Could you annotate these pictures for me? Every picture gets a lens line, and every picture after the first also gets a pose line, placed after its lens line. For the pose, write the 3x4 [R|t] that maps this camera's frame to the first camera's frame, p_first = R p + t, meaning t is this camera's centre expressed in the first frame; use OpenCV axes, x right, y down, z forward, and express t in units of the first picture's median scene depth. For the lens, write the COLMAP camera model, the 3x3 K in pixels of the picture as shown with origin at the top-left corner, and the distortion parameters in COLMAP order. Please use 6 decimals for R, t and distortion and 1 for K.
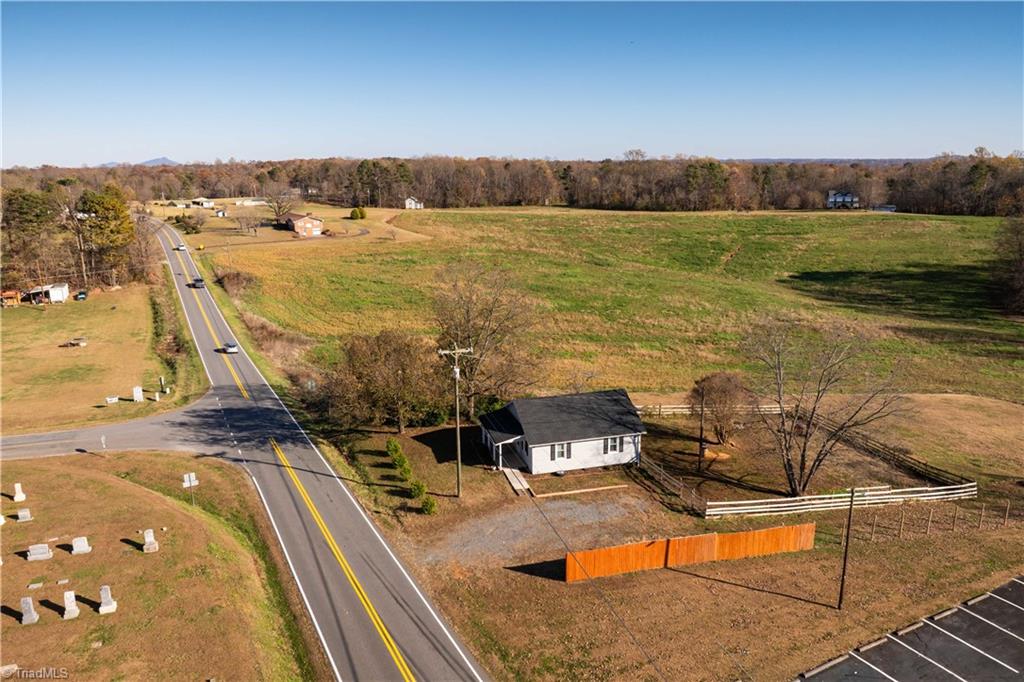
lens RADIAL K [[722.3, 0, 512.0], [0, 722.3, 341.0], [0, 0, 1]] dist [-0.036010, -0.004617]
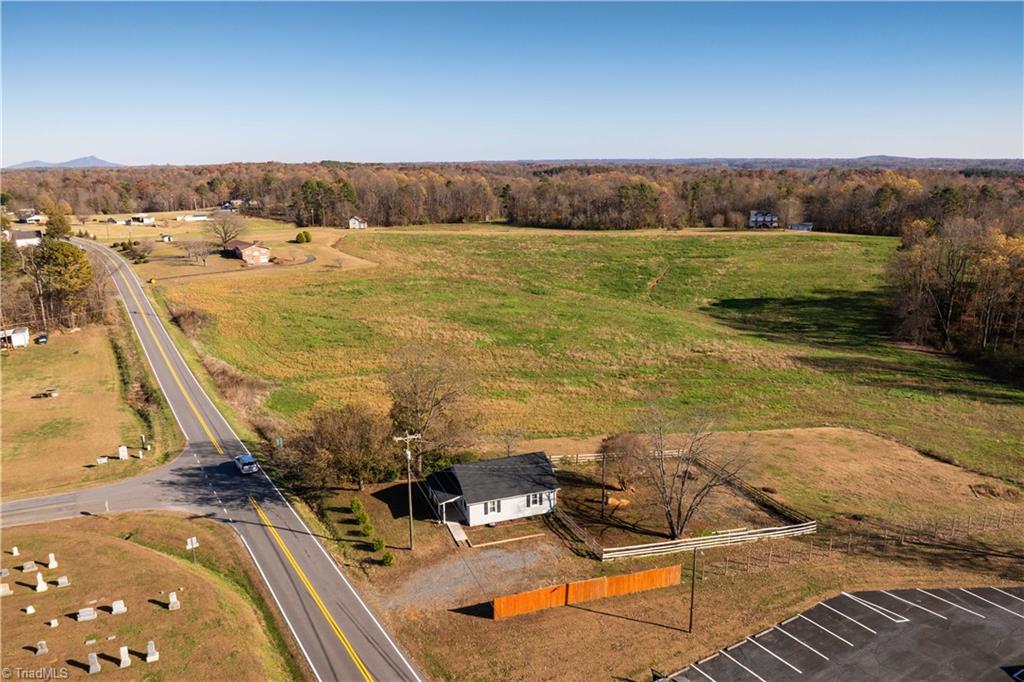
lens RADIAL K [[722.3, 0, 512.0], [0, 722.3, 341.0], [0, 0, 1]] dist [-0.036010, -0.004617]
pose [[0.996913, -0.016295, 0.076799, 0.004018], [0.016166, 0.999867, 0.002295, -0.055055], [-0.076826, -0.001047, 0.997044, -0.100410]]
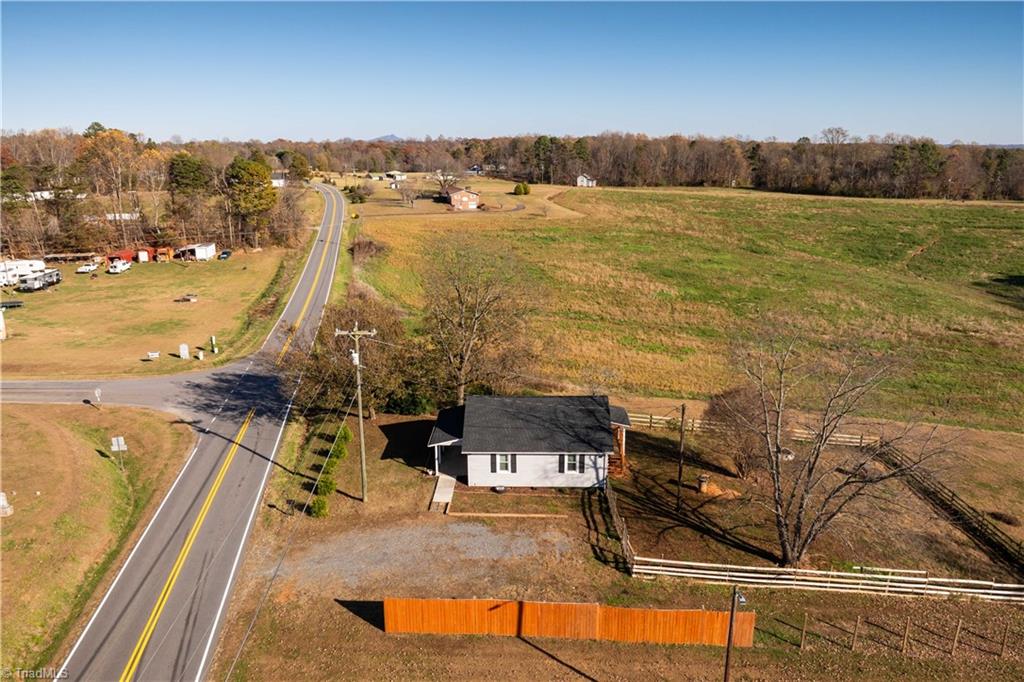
lens RADIAL K [[722.3, 0, 512.0], [0, 722.3, 341.0], [0, 0, 1]] dist [-0.036010, -0.004617]
pose [[0.960052, 0.082097, -0.267508, 0.114811], [-0.075176, 0.996519, 0.036032, -0.007298], [0.269535, -0.014482, 0.962882, 0.080787]]
